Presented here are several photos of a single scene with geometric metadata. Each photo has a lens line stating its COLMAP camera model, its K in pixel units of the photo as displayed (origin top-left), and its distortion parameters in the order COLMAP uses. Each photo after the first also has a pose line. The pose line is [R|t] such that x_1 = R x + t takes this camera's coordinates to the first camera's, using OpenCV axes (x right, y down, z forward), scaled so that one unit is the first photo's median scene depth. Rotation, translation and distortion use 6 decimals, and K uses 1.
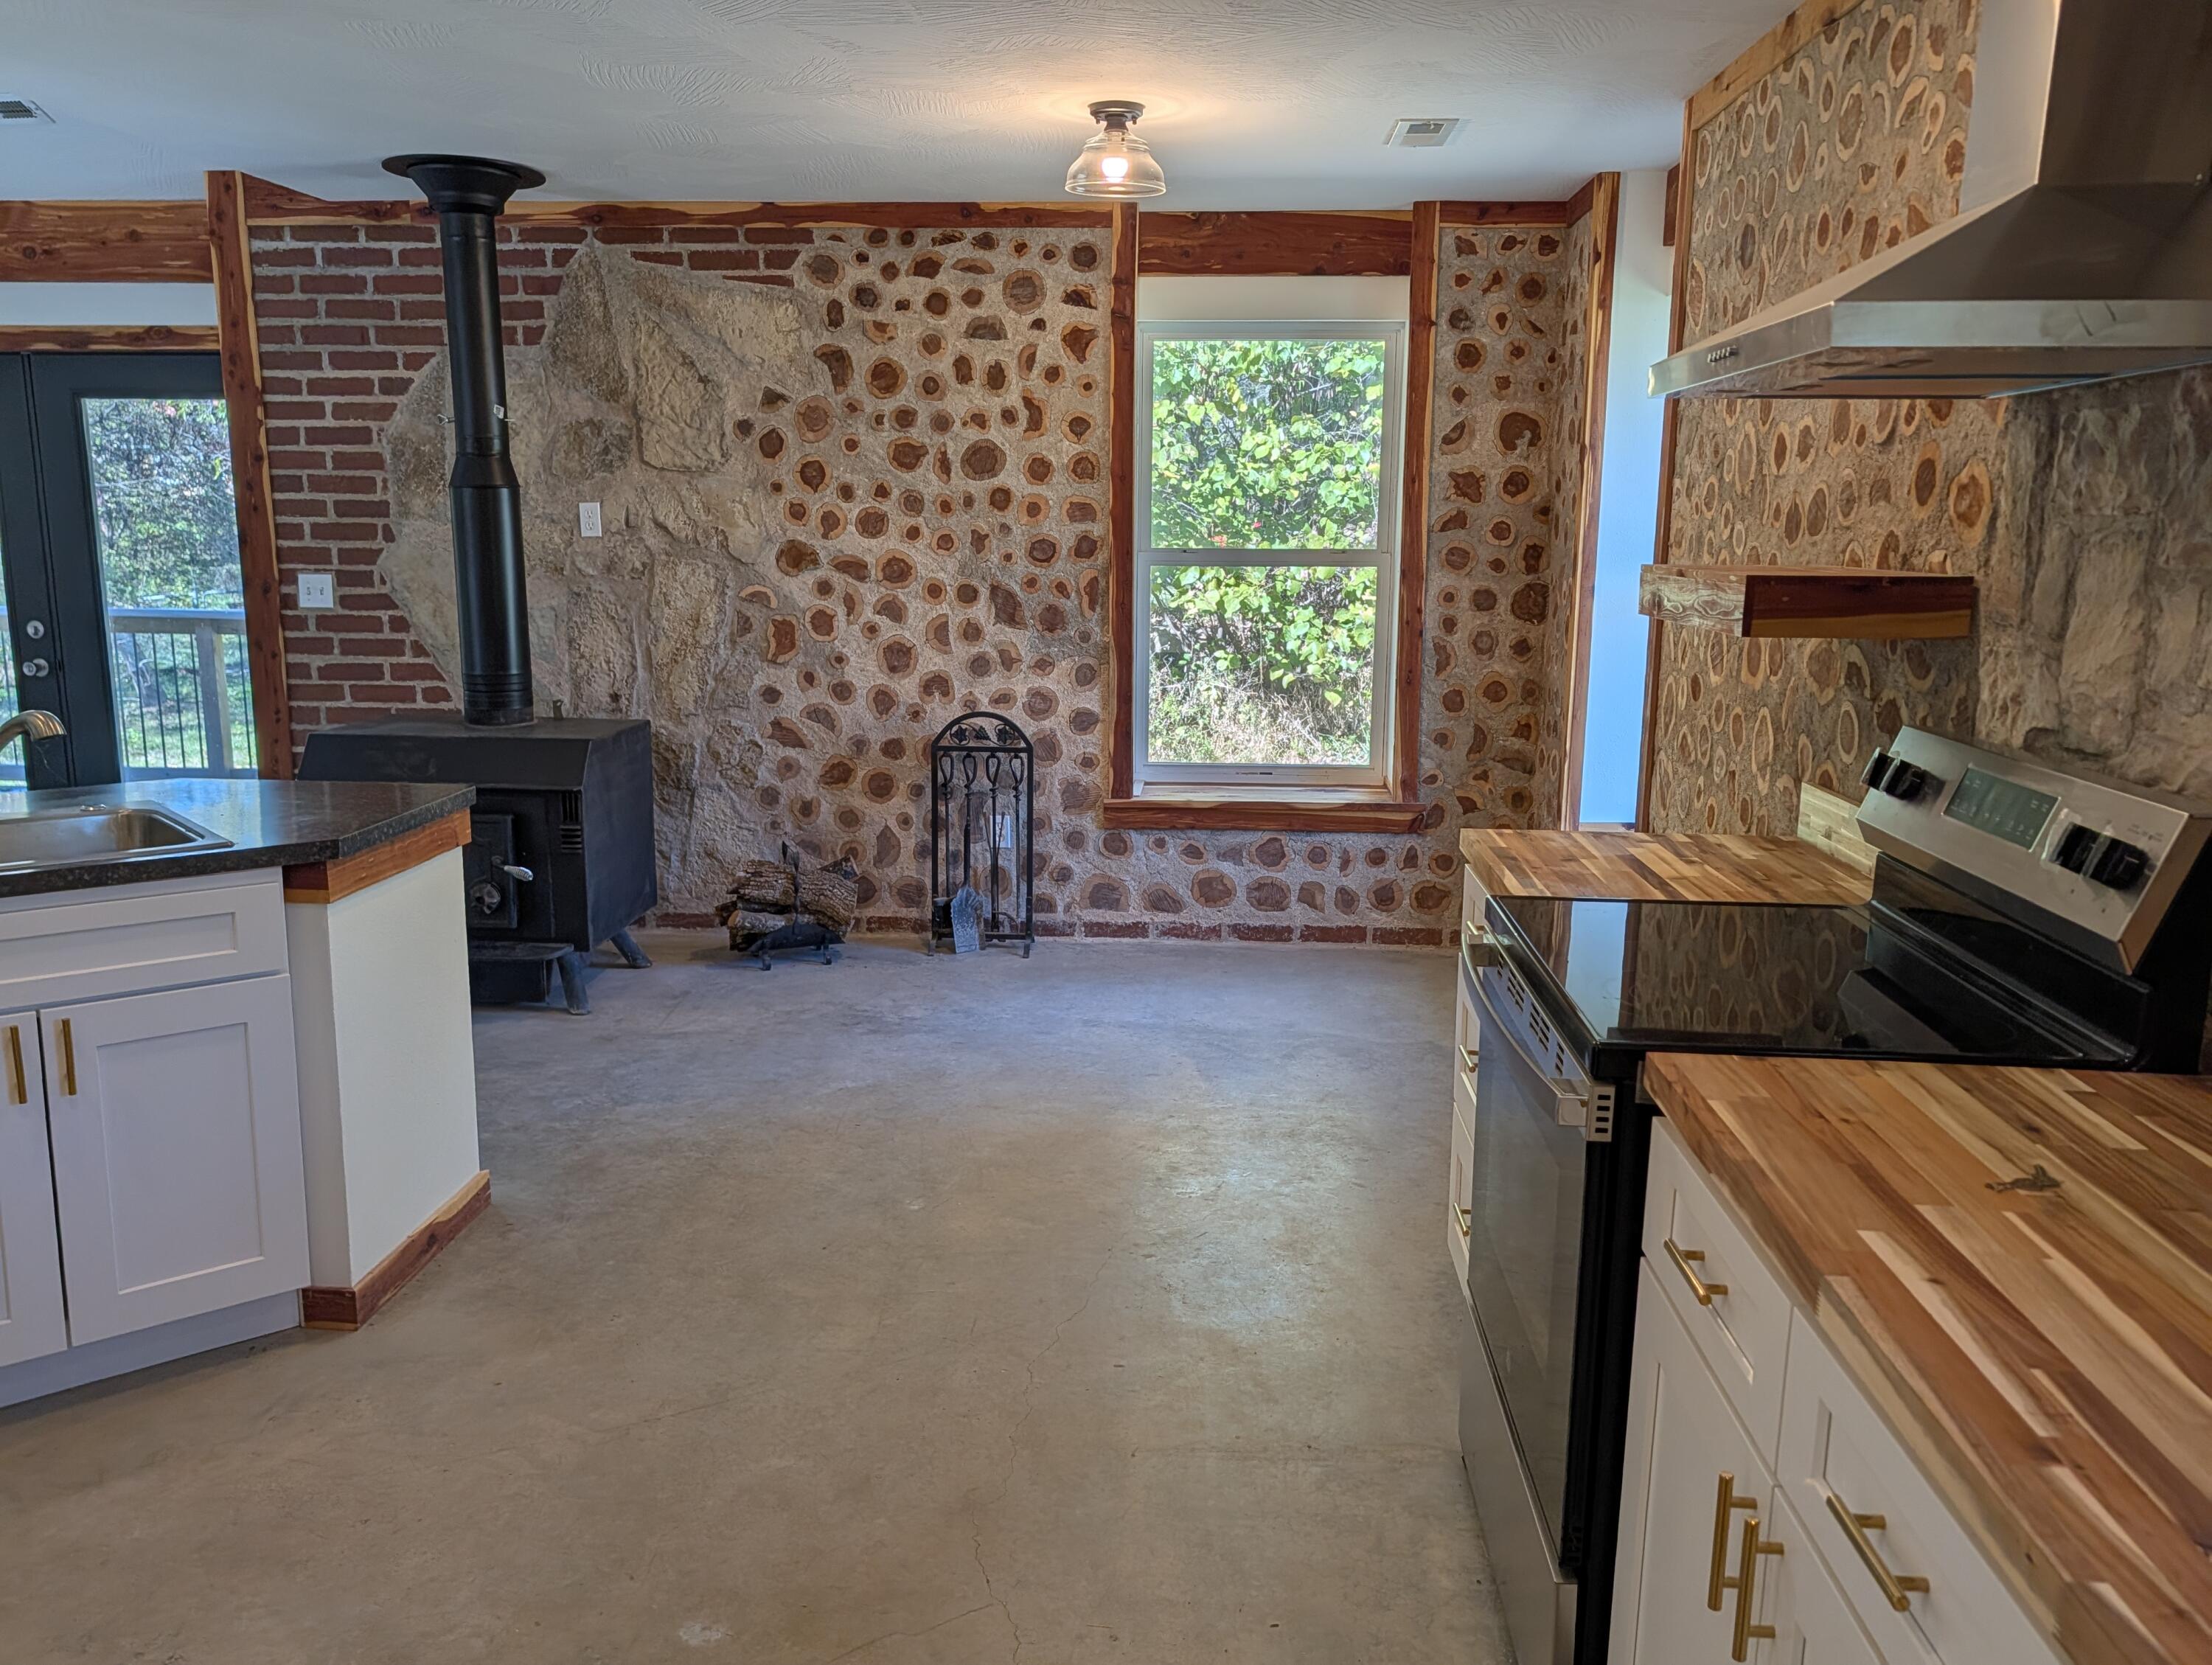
lens RADIAL K [[1710.9, 0, 1117.3], [0, 1710.9, 839.0], [0, 0, 1]] dist [0.027060, -0.040969]
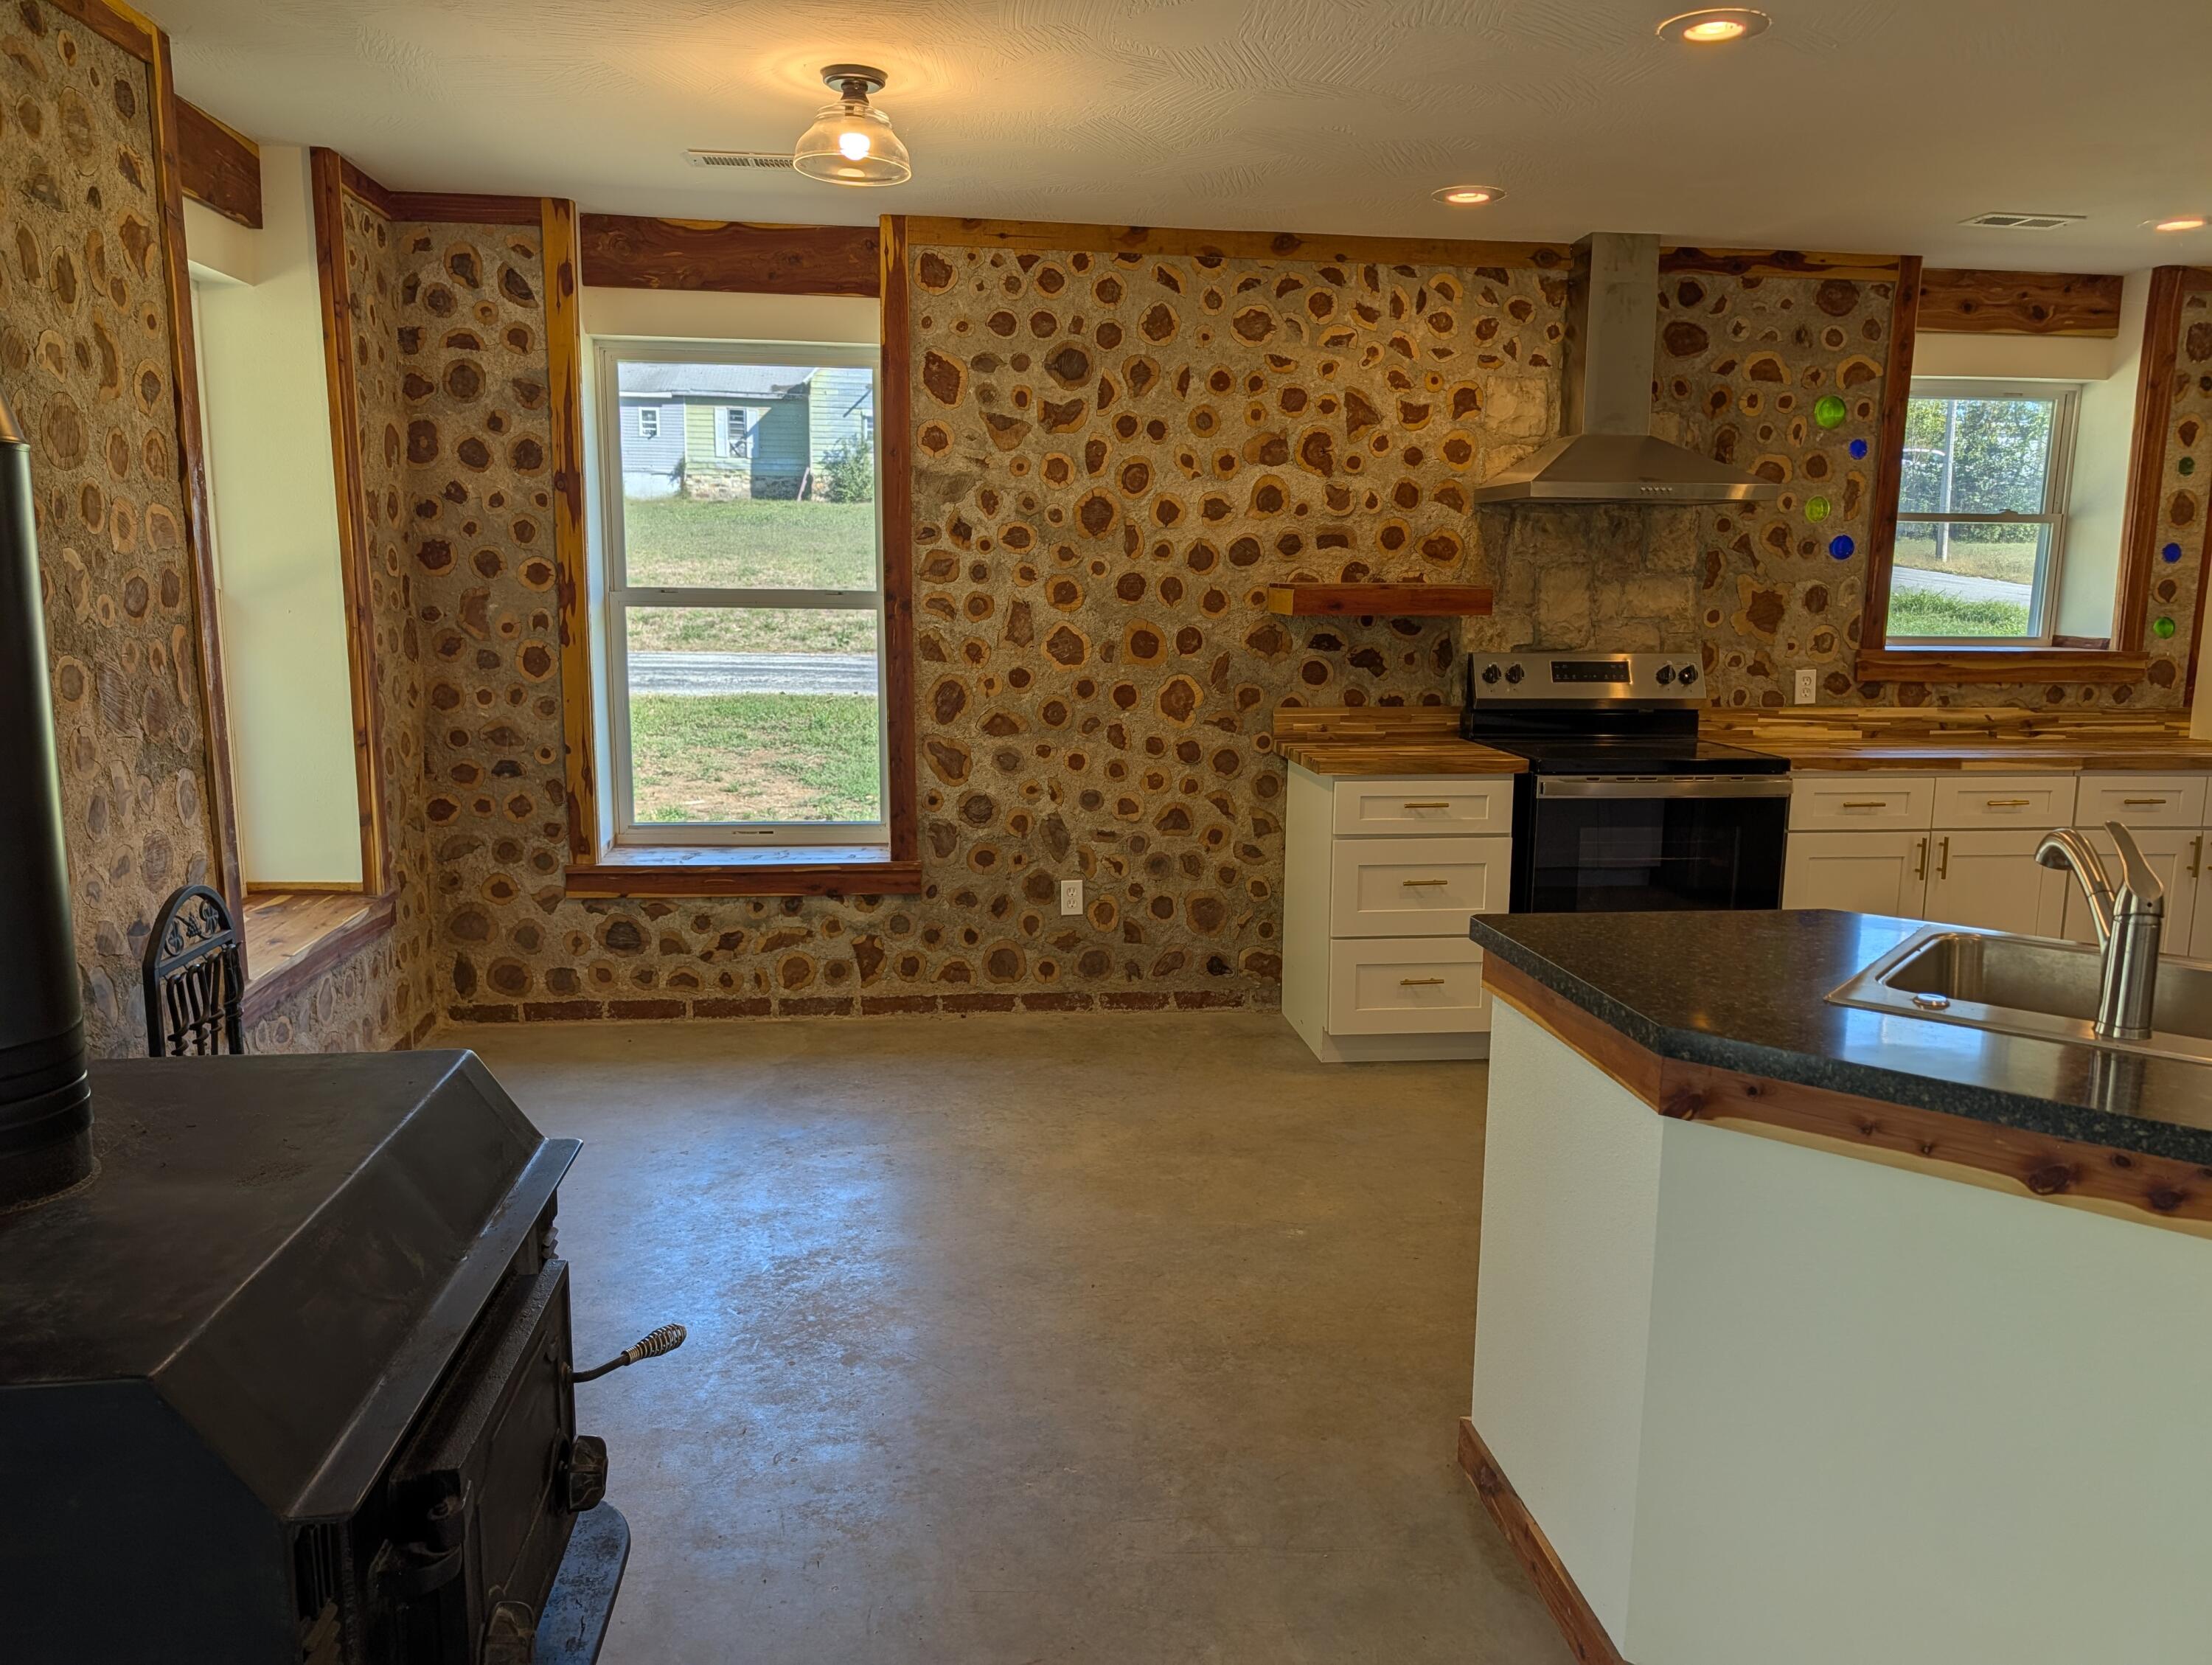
lens RADIAL K [[1593.3, 0, 1116.2], [0, 1593.3, 828.5], [0, 0, 1]] dist [0.029701, -0.010083]
pose [[-0.171430, -0.172250, 0.970021, -0.636055], [0.171090, 0.964432, 0.201494, -0.147037], [-0.970227, 0.200503, -0.135862, 0.771994]]
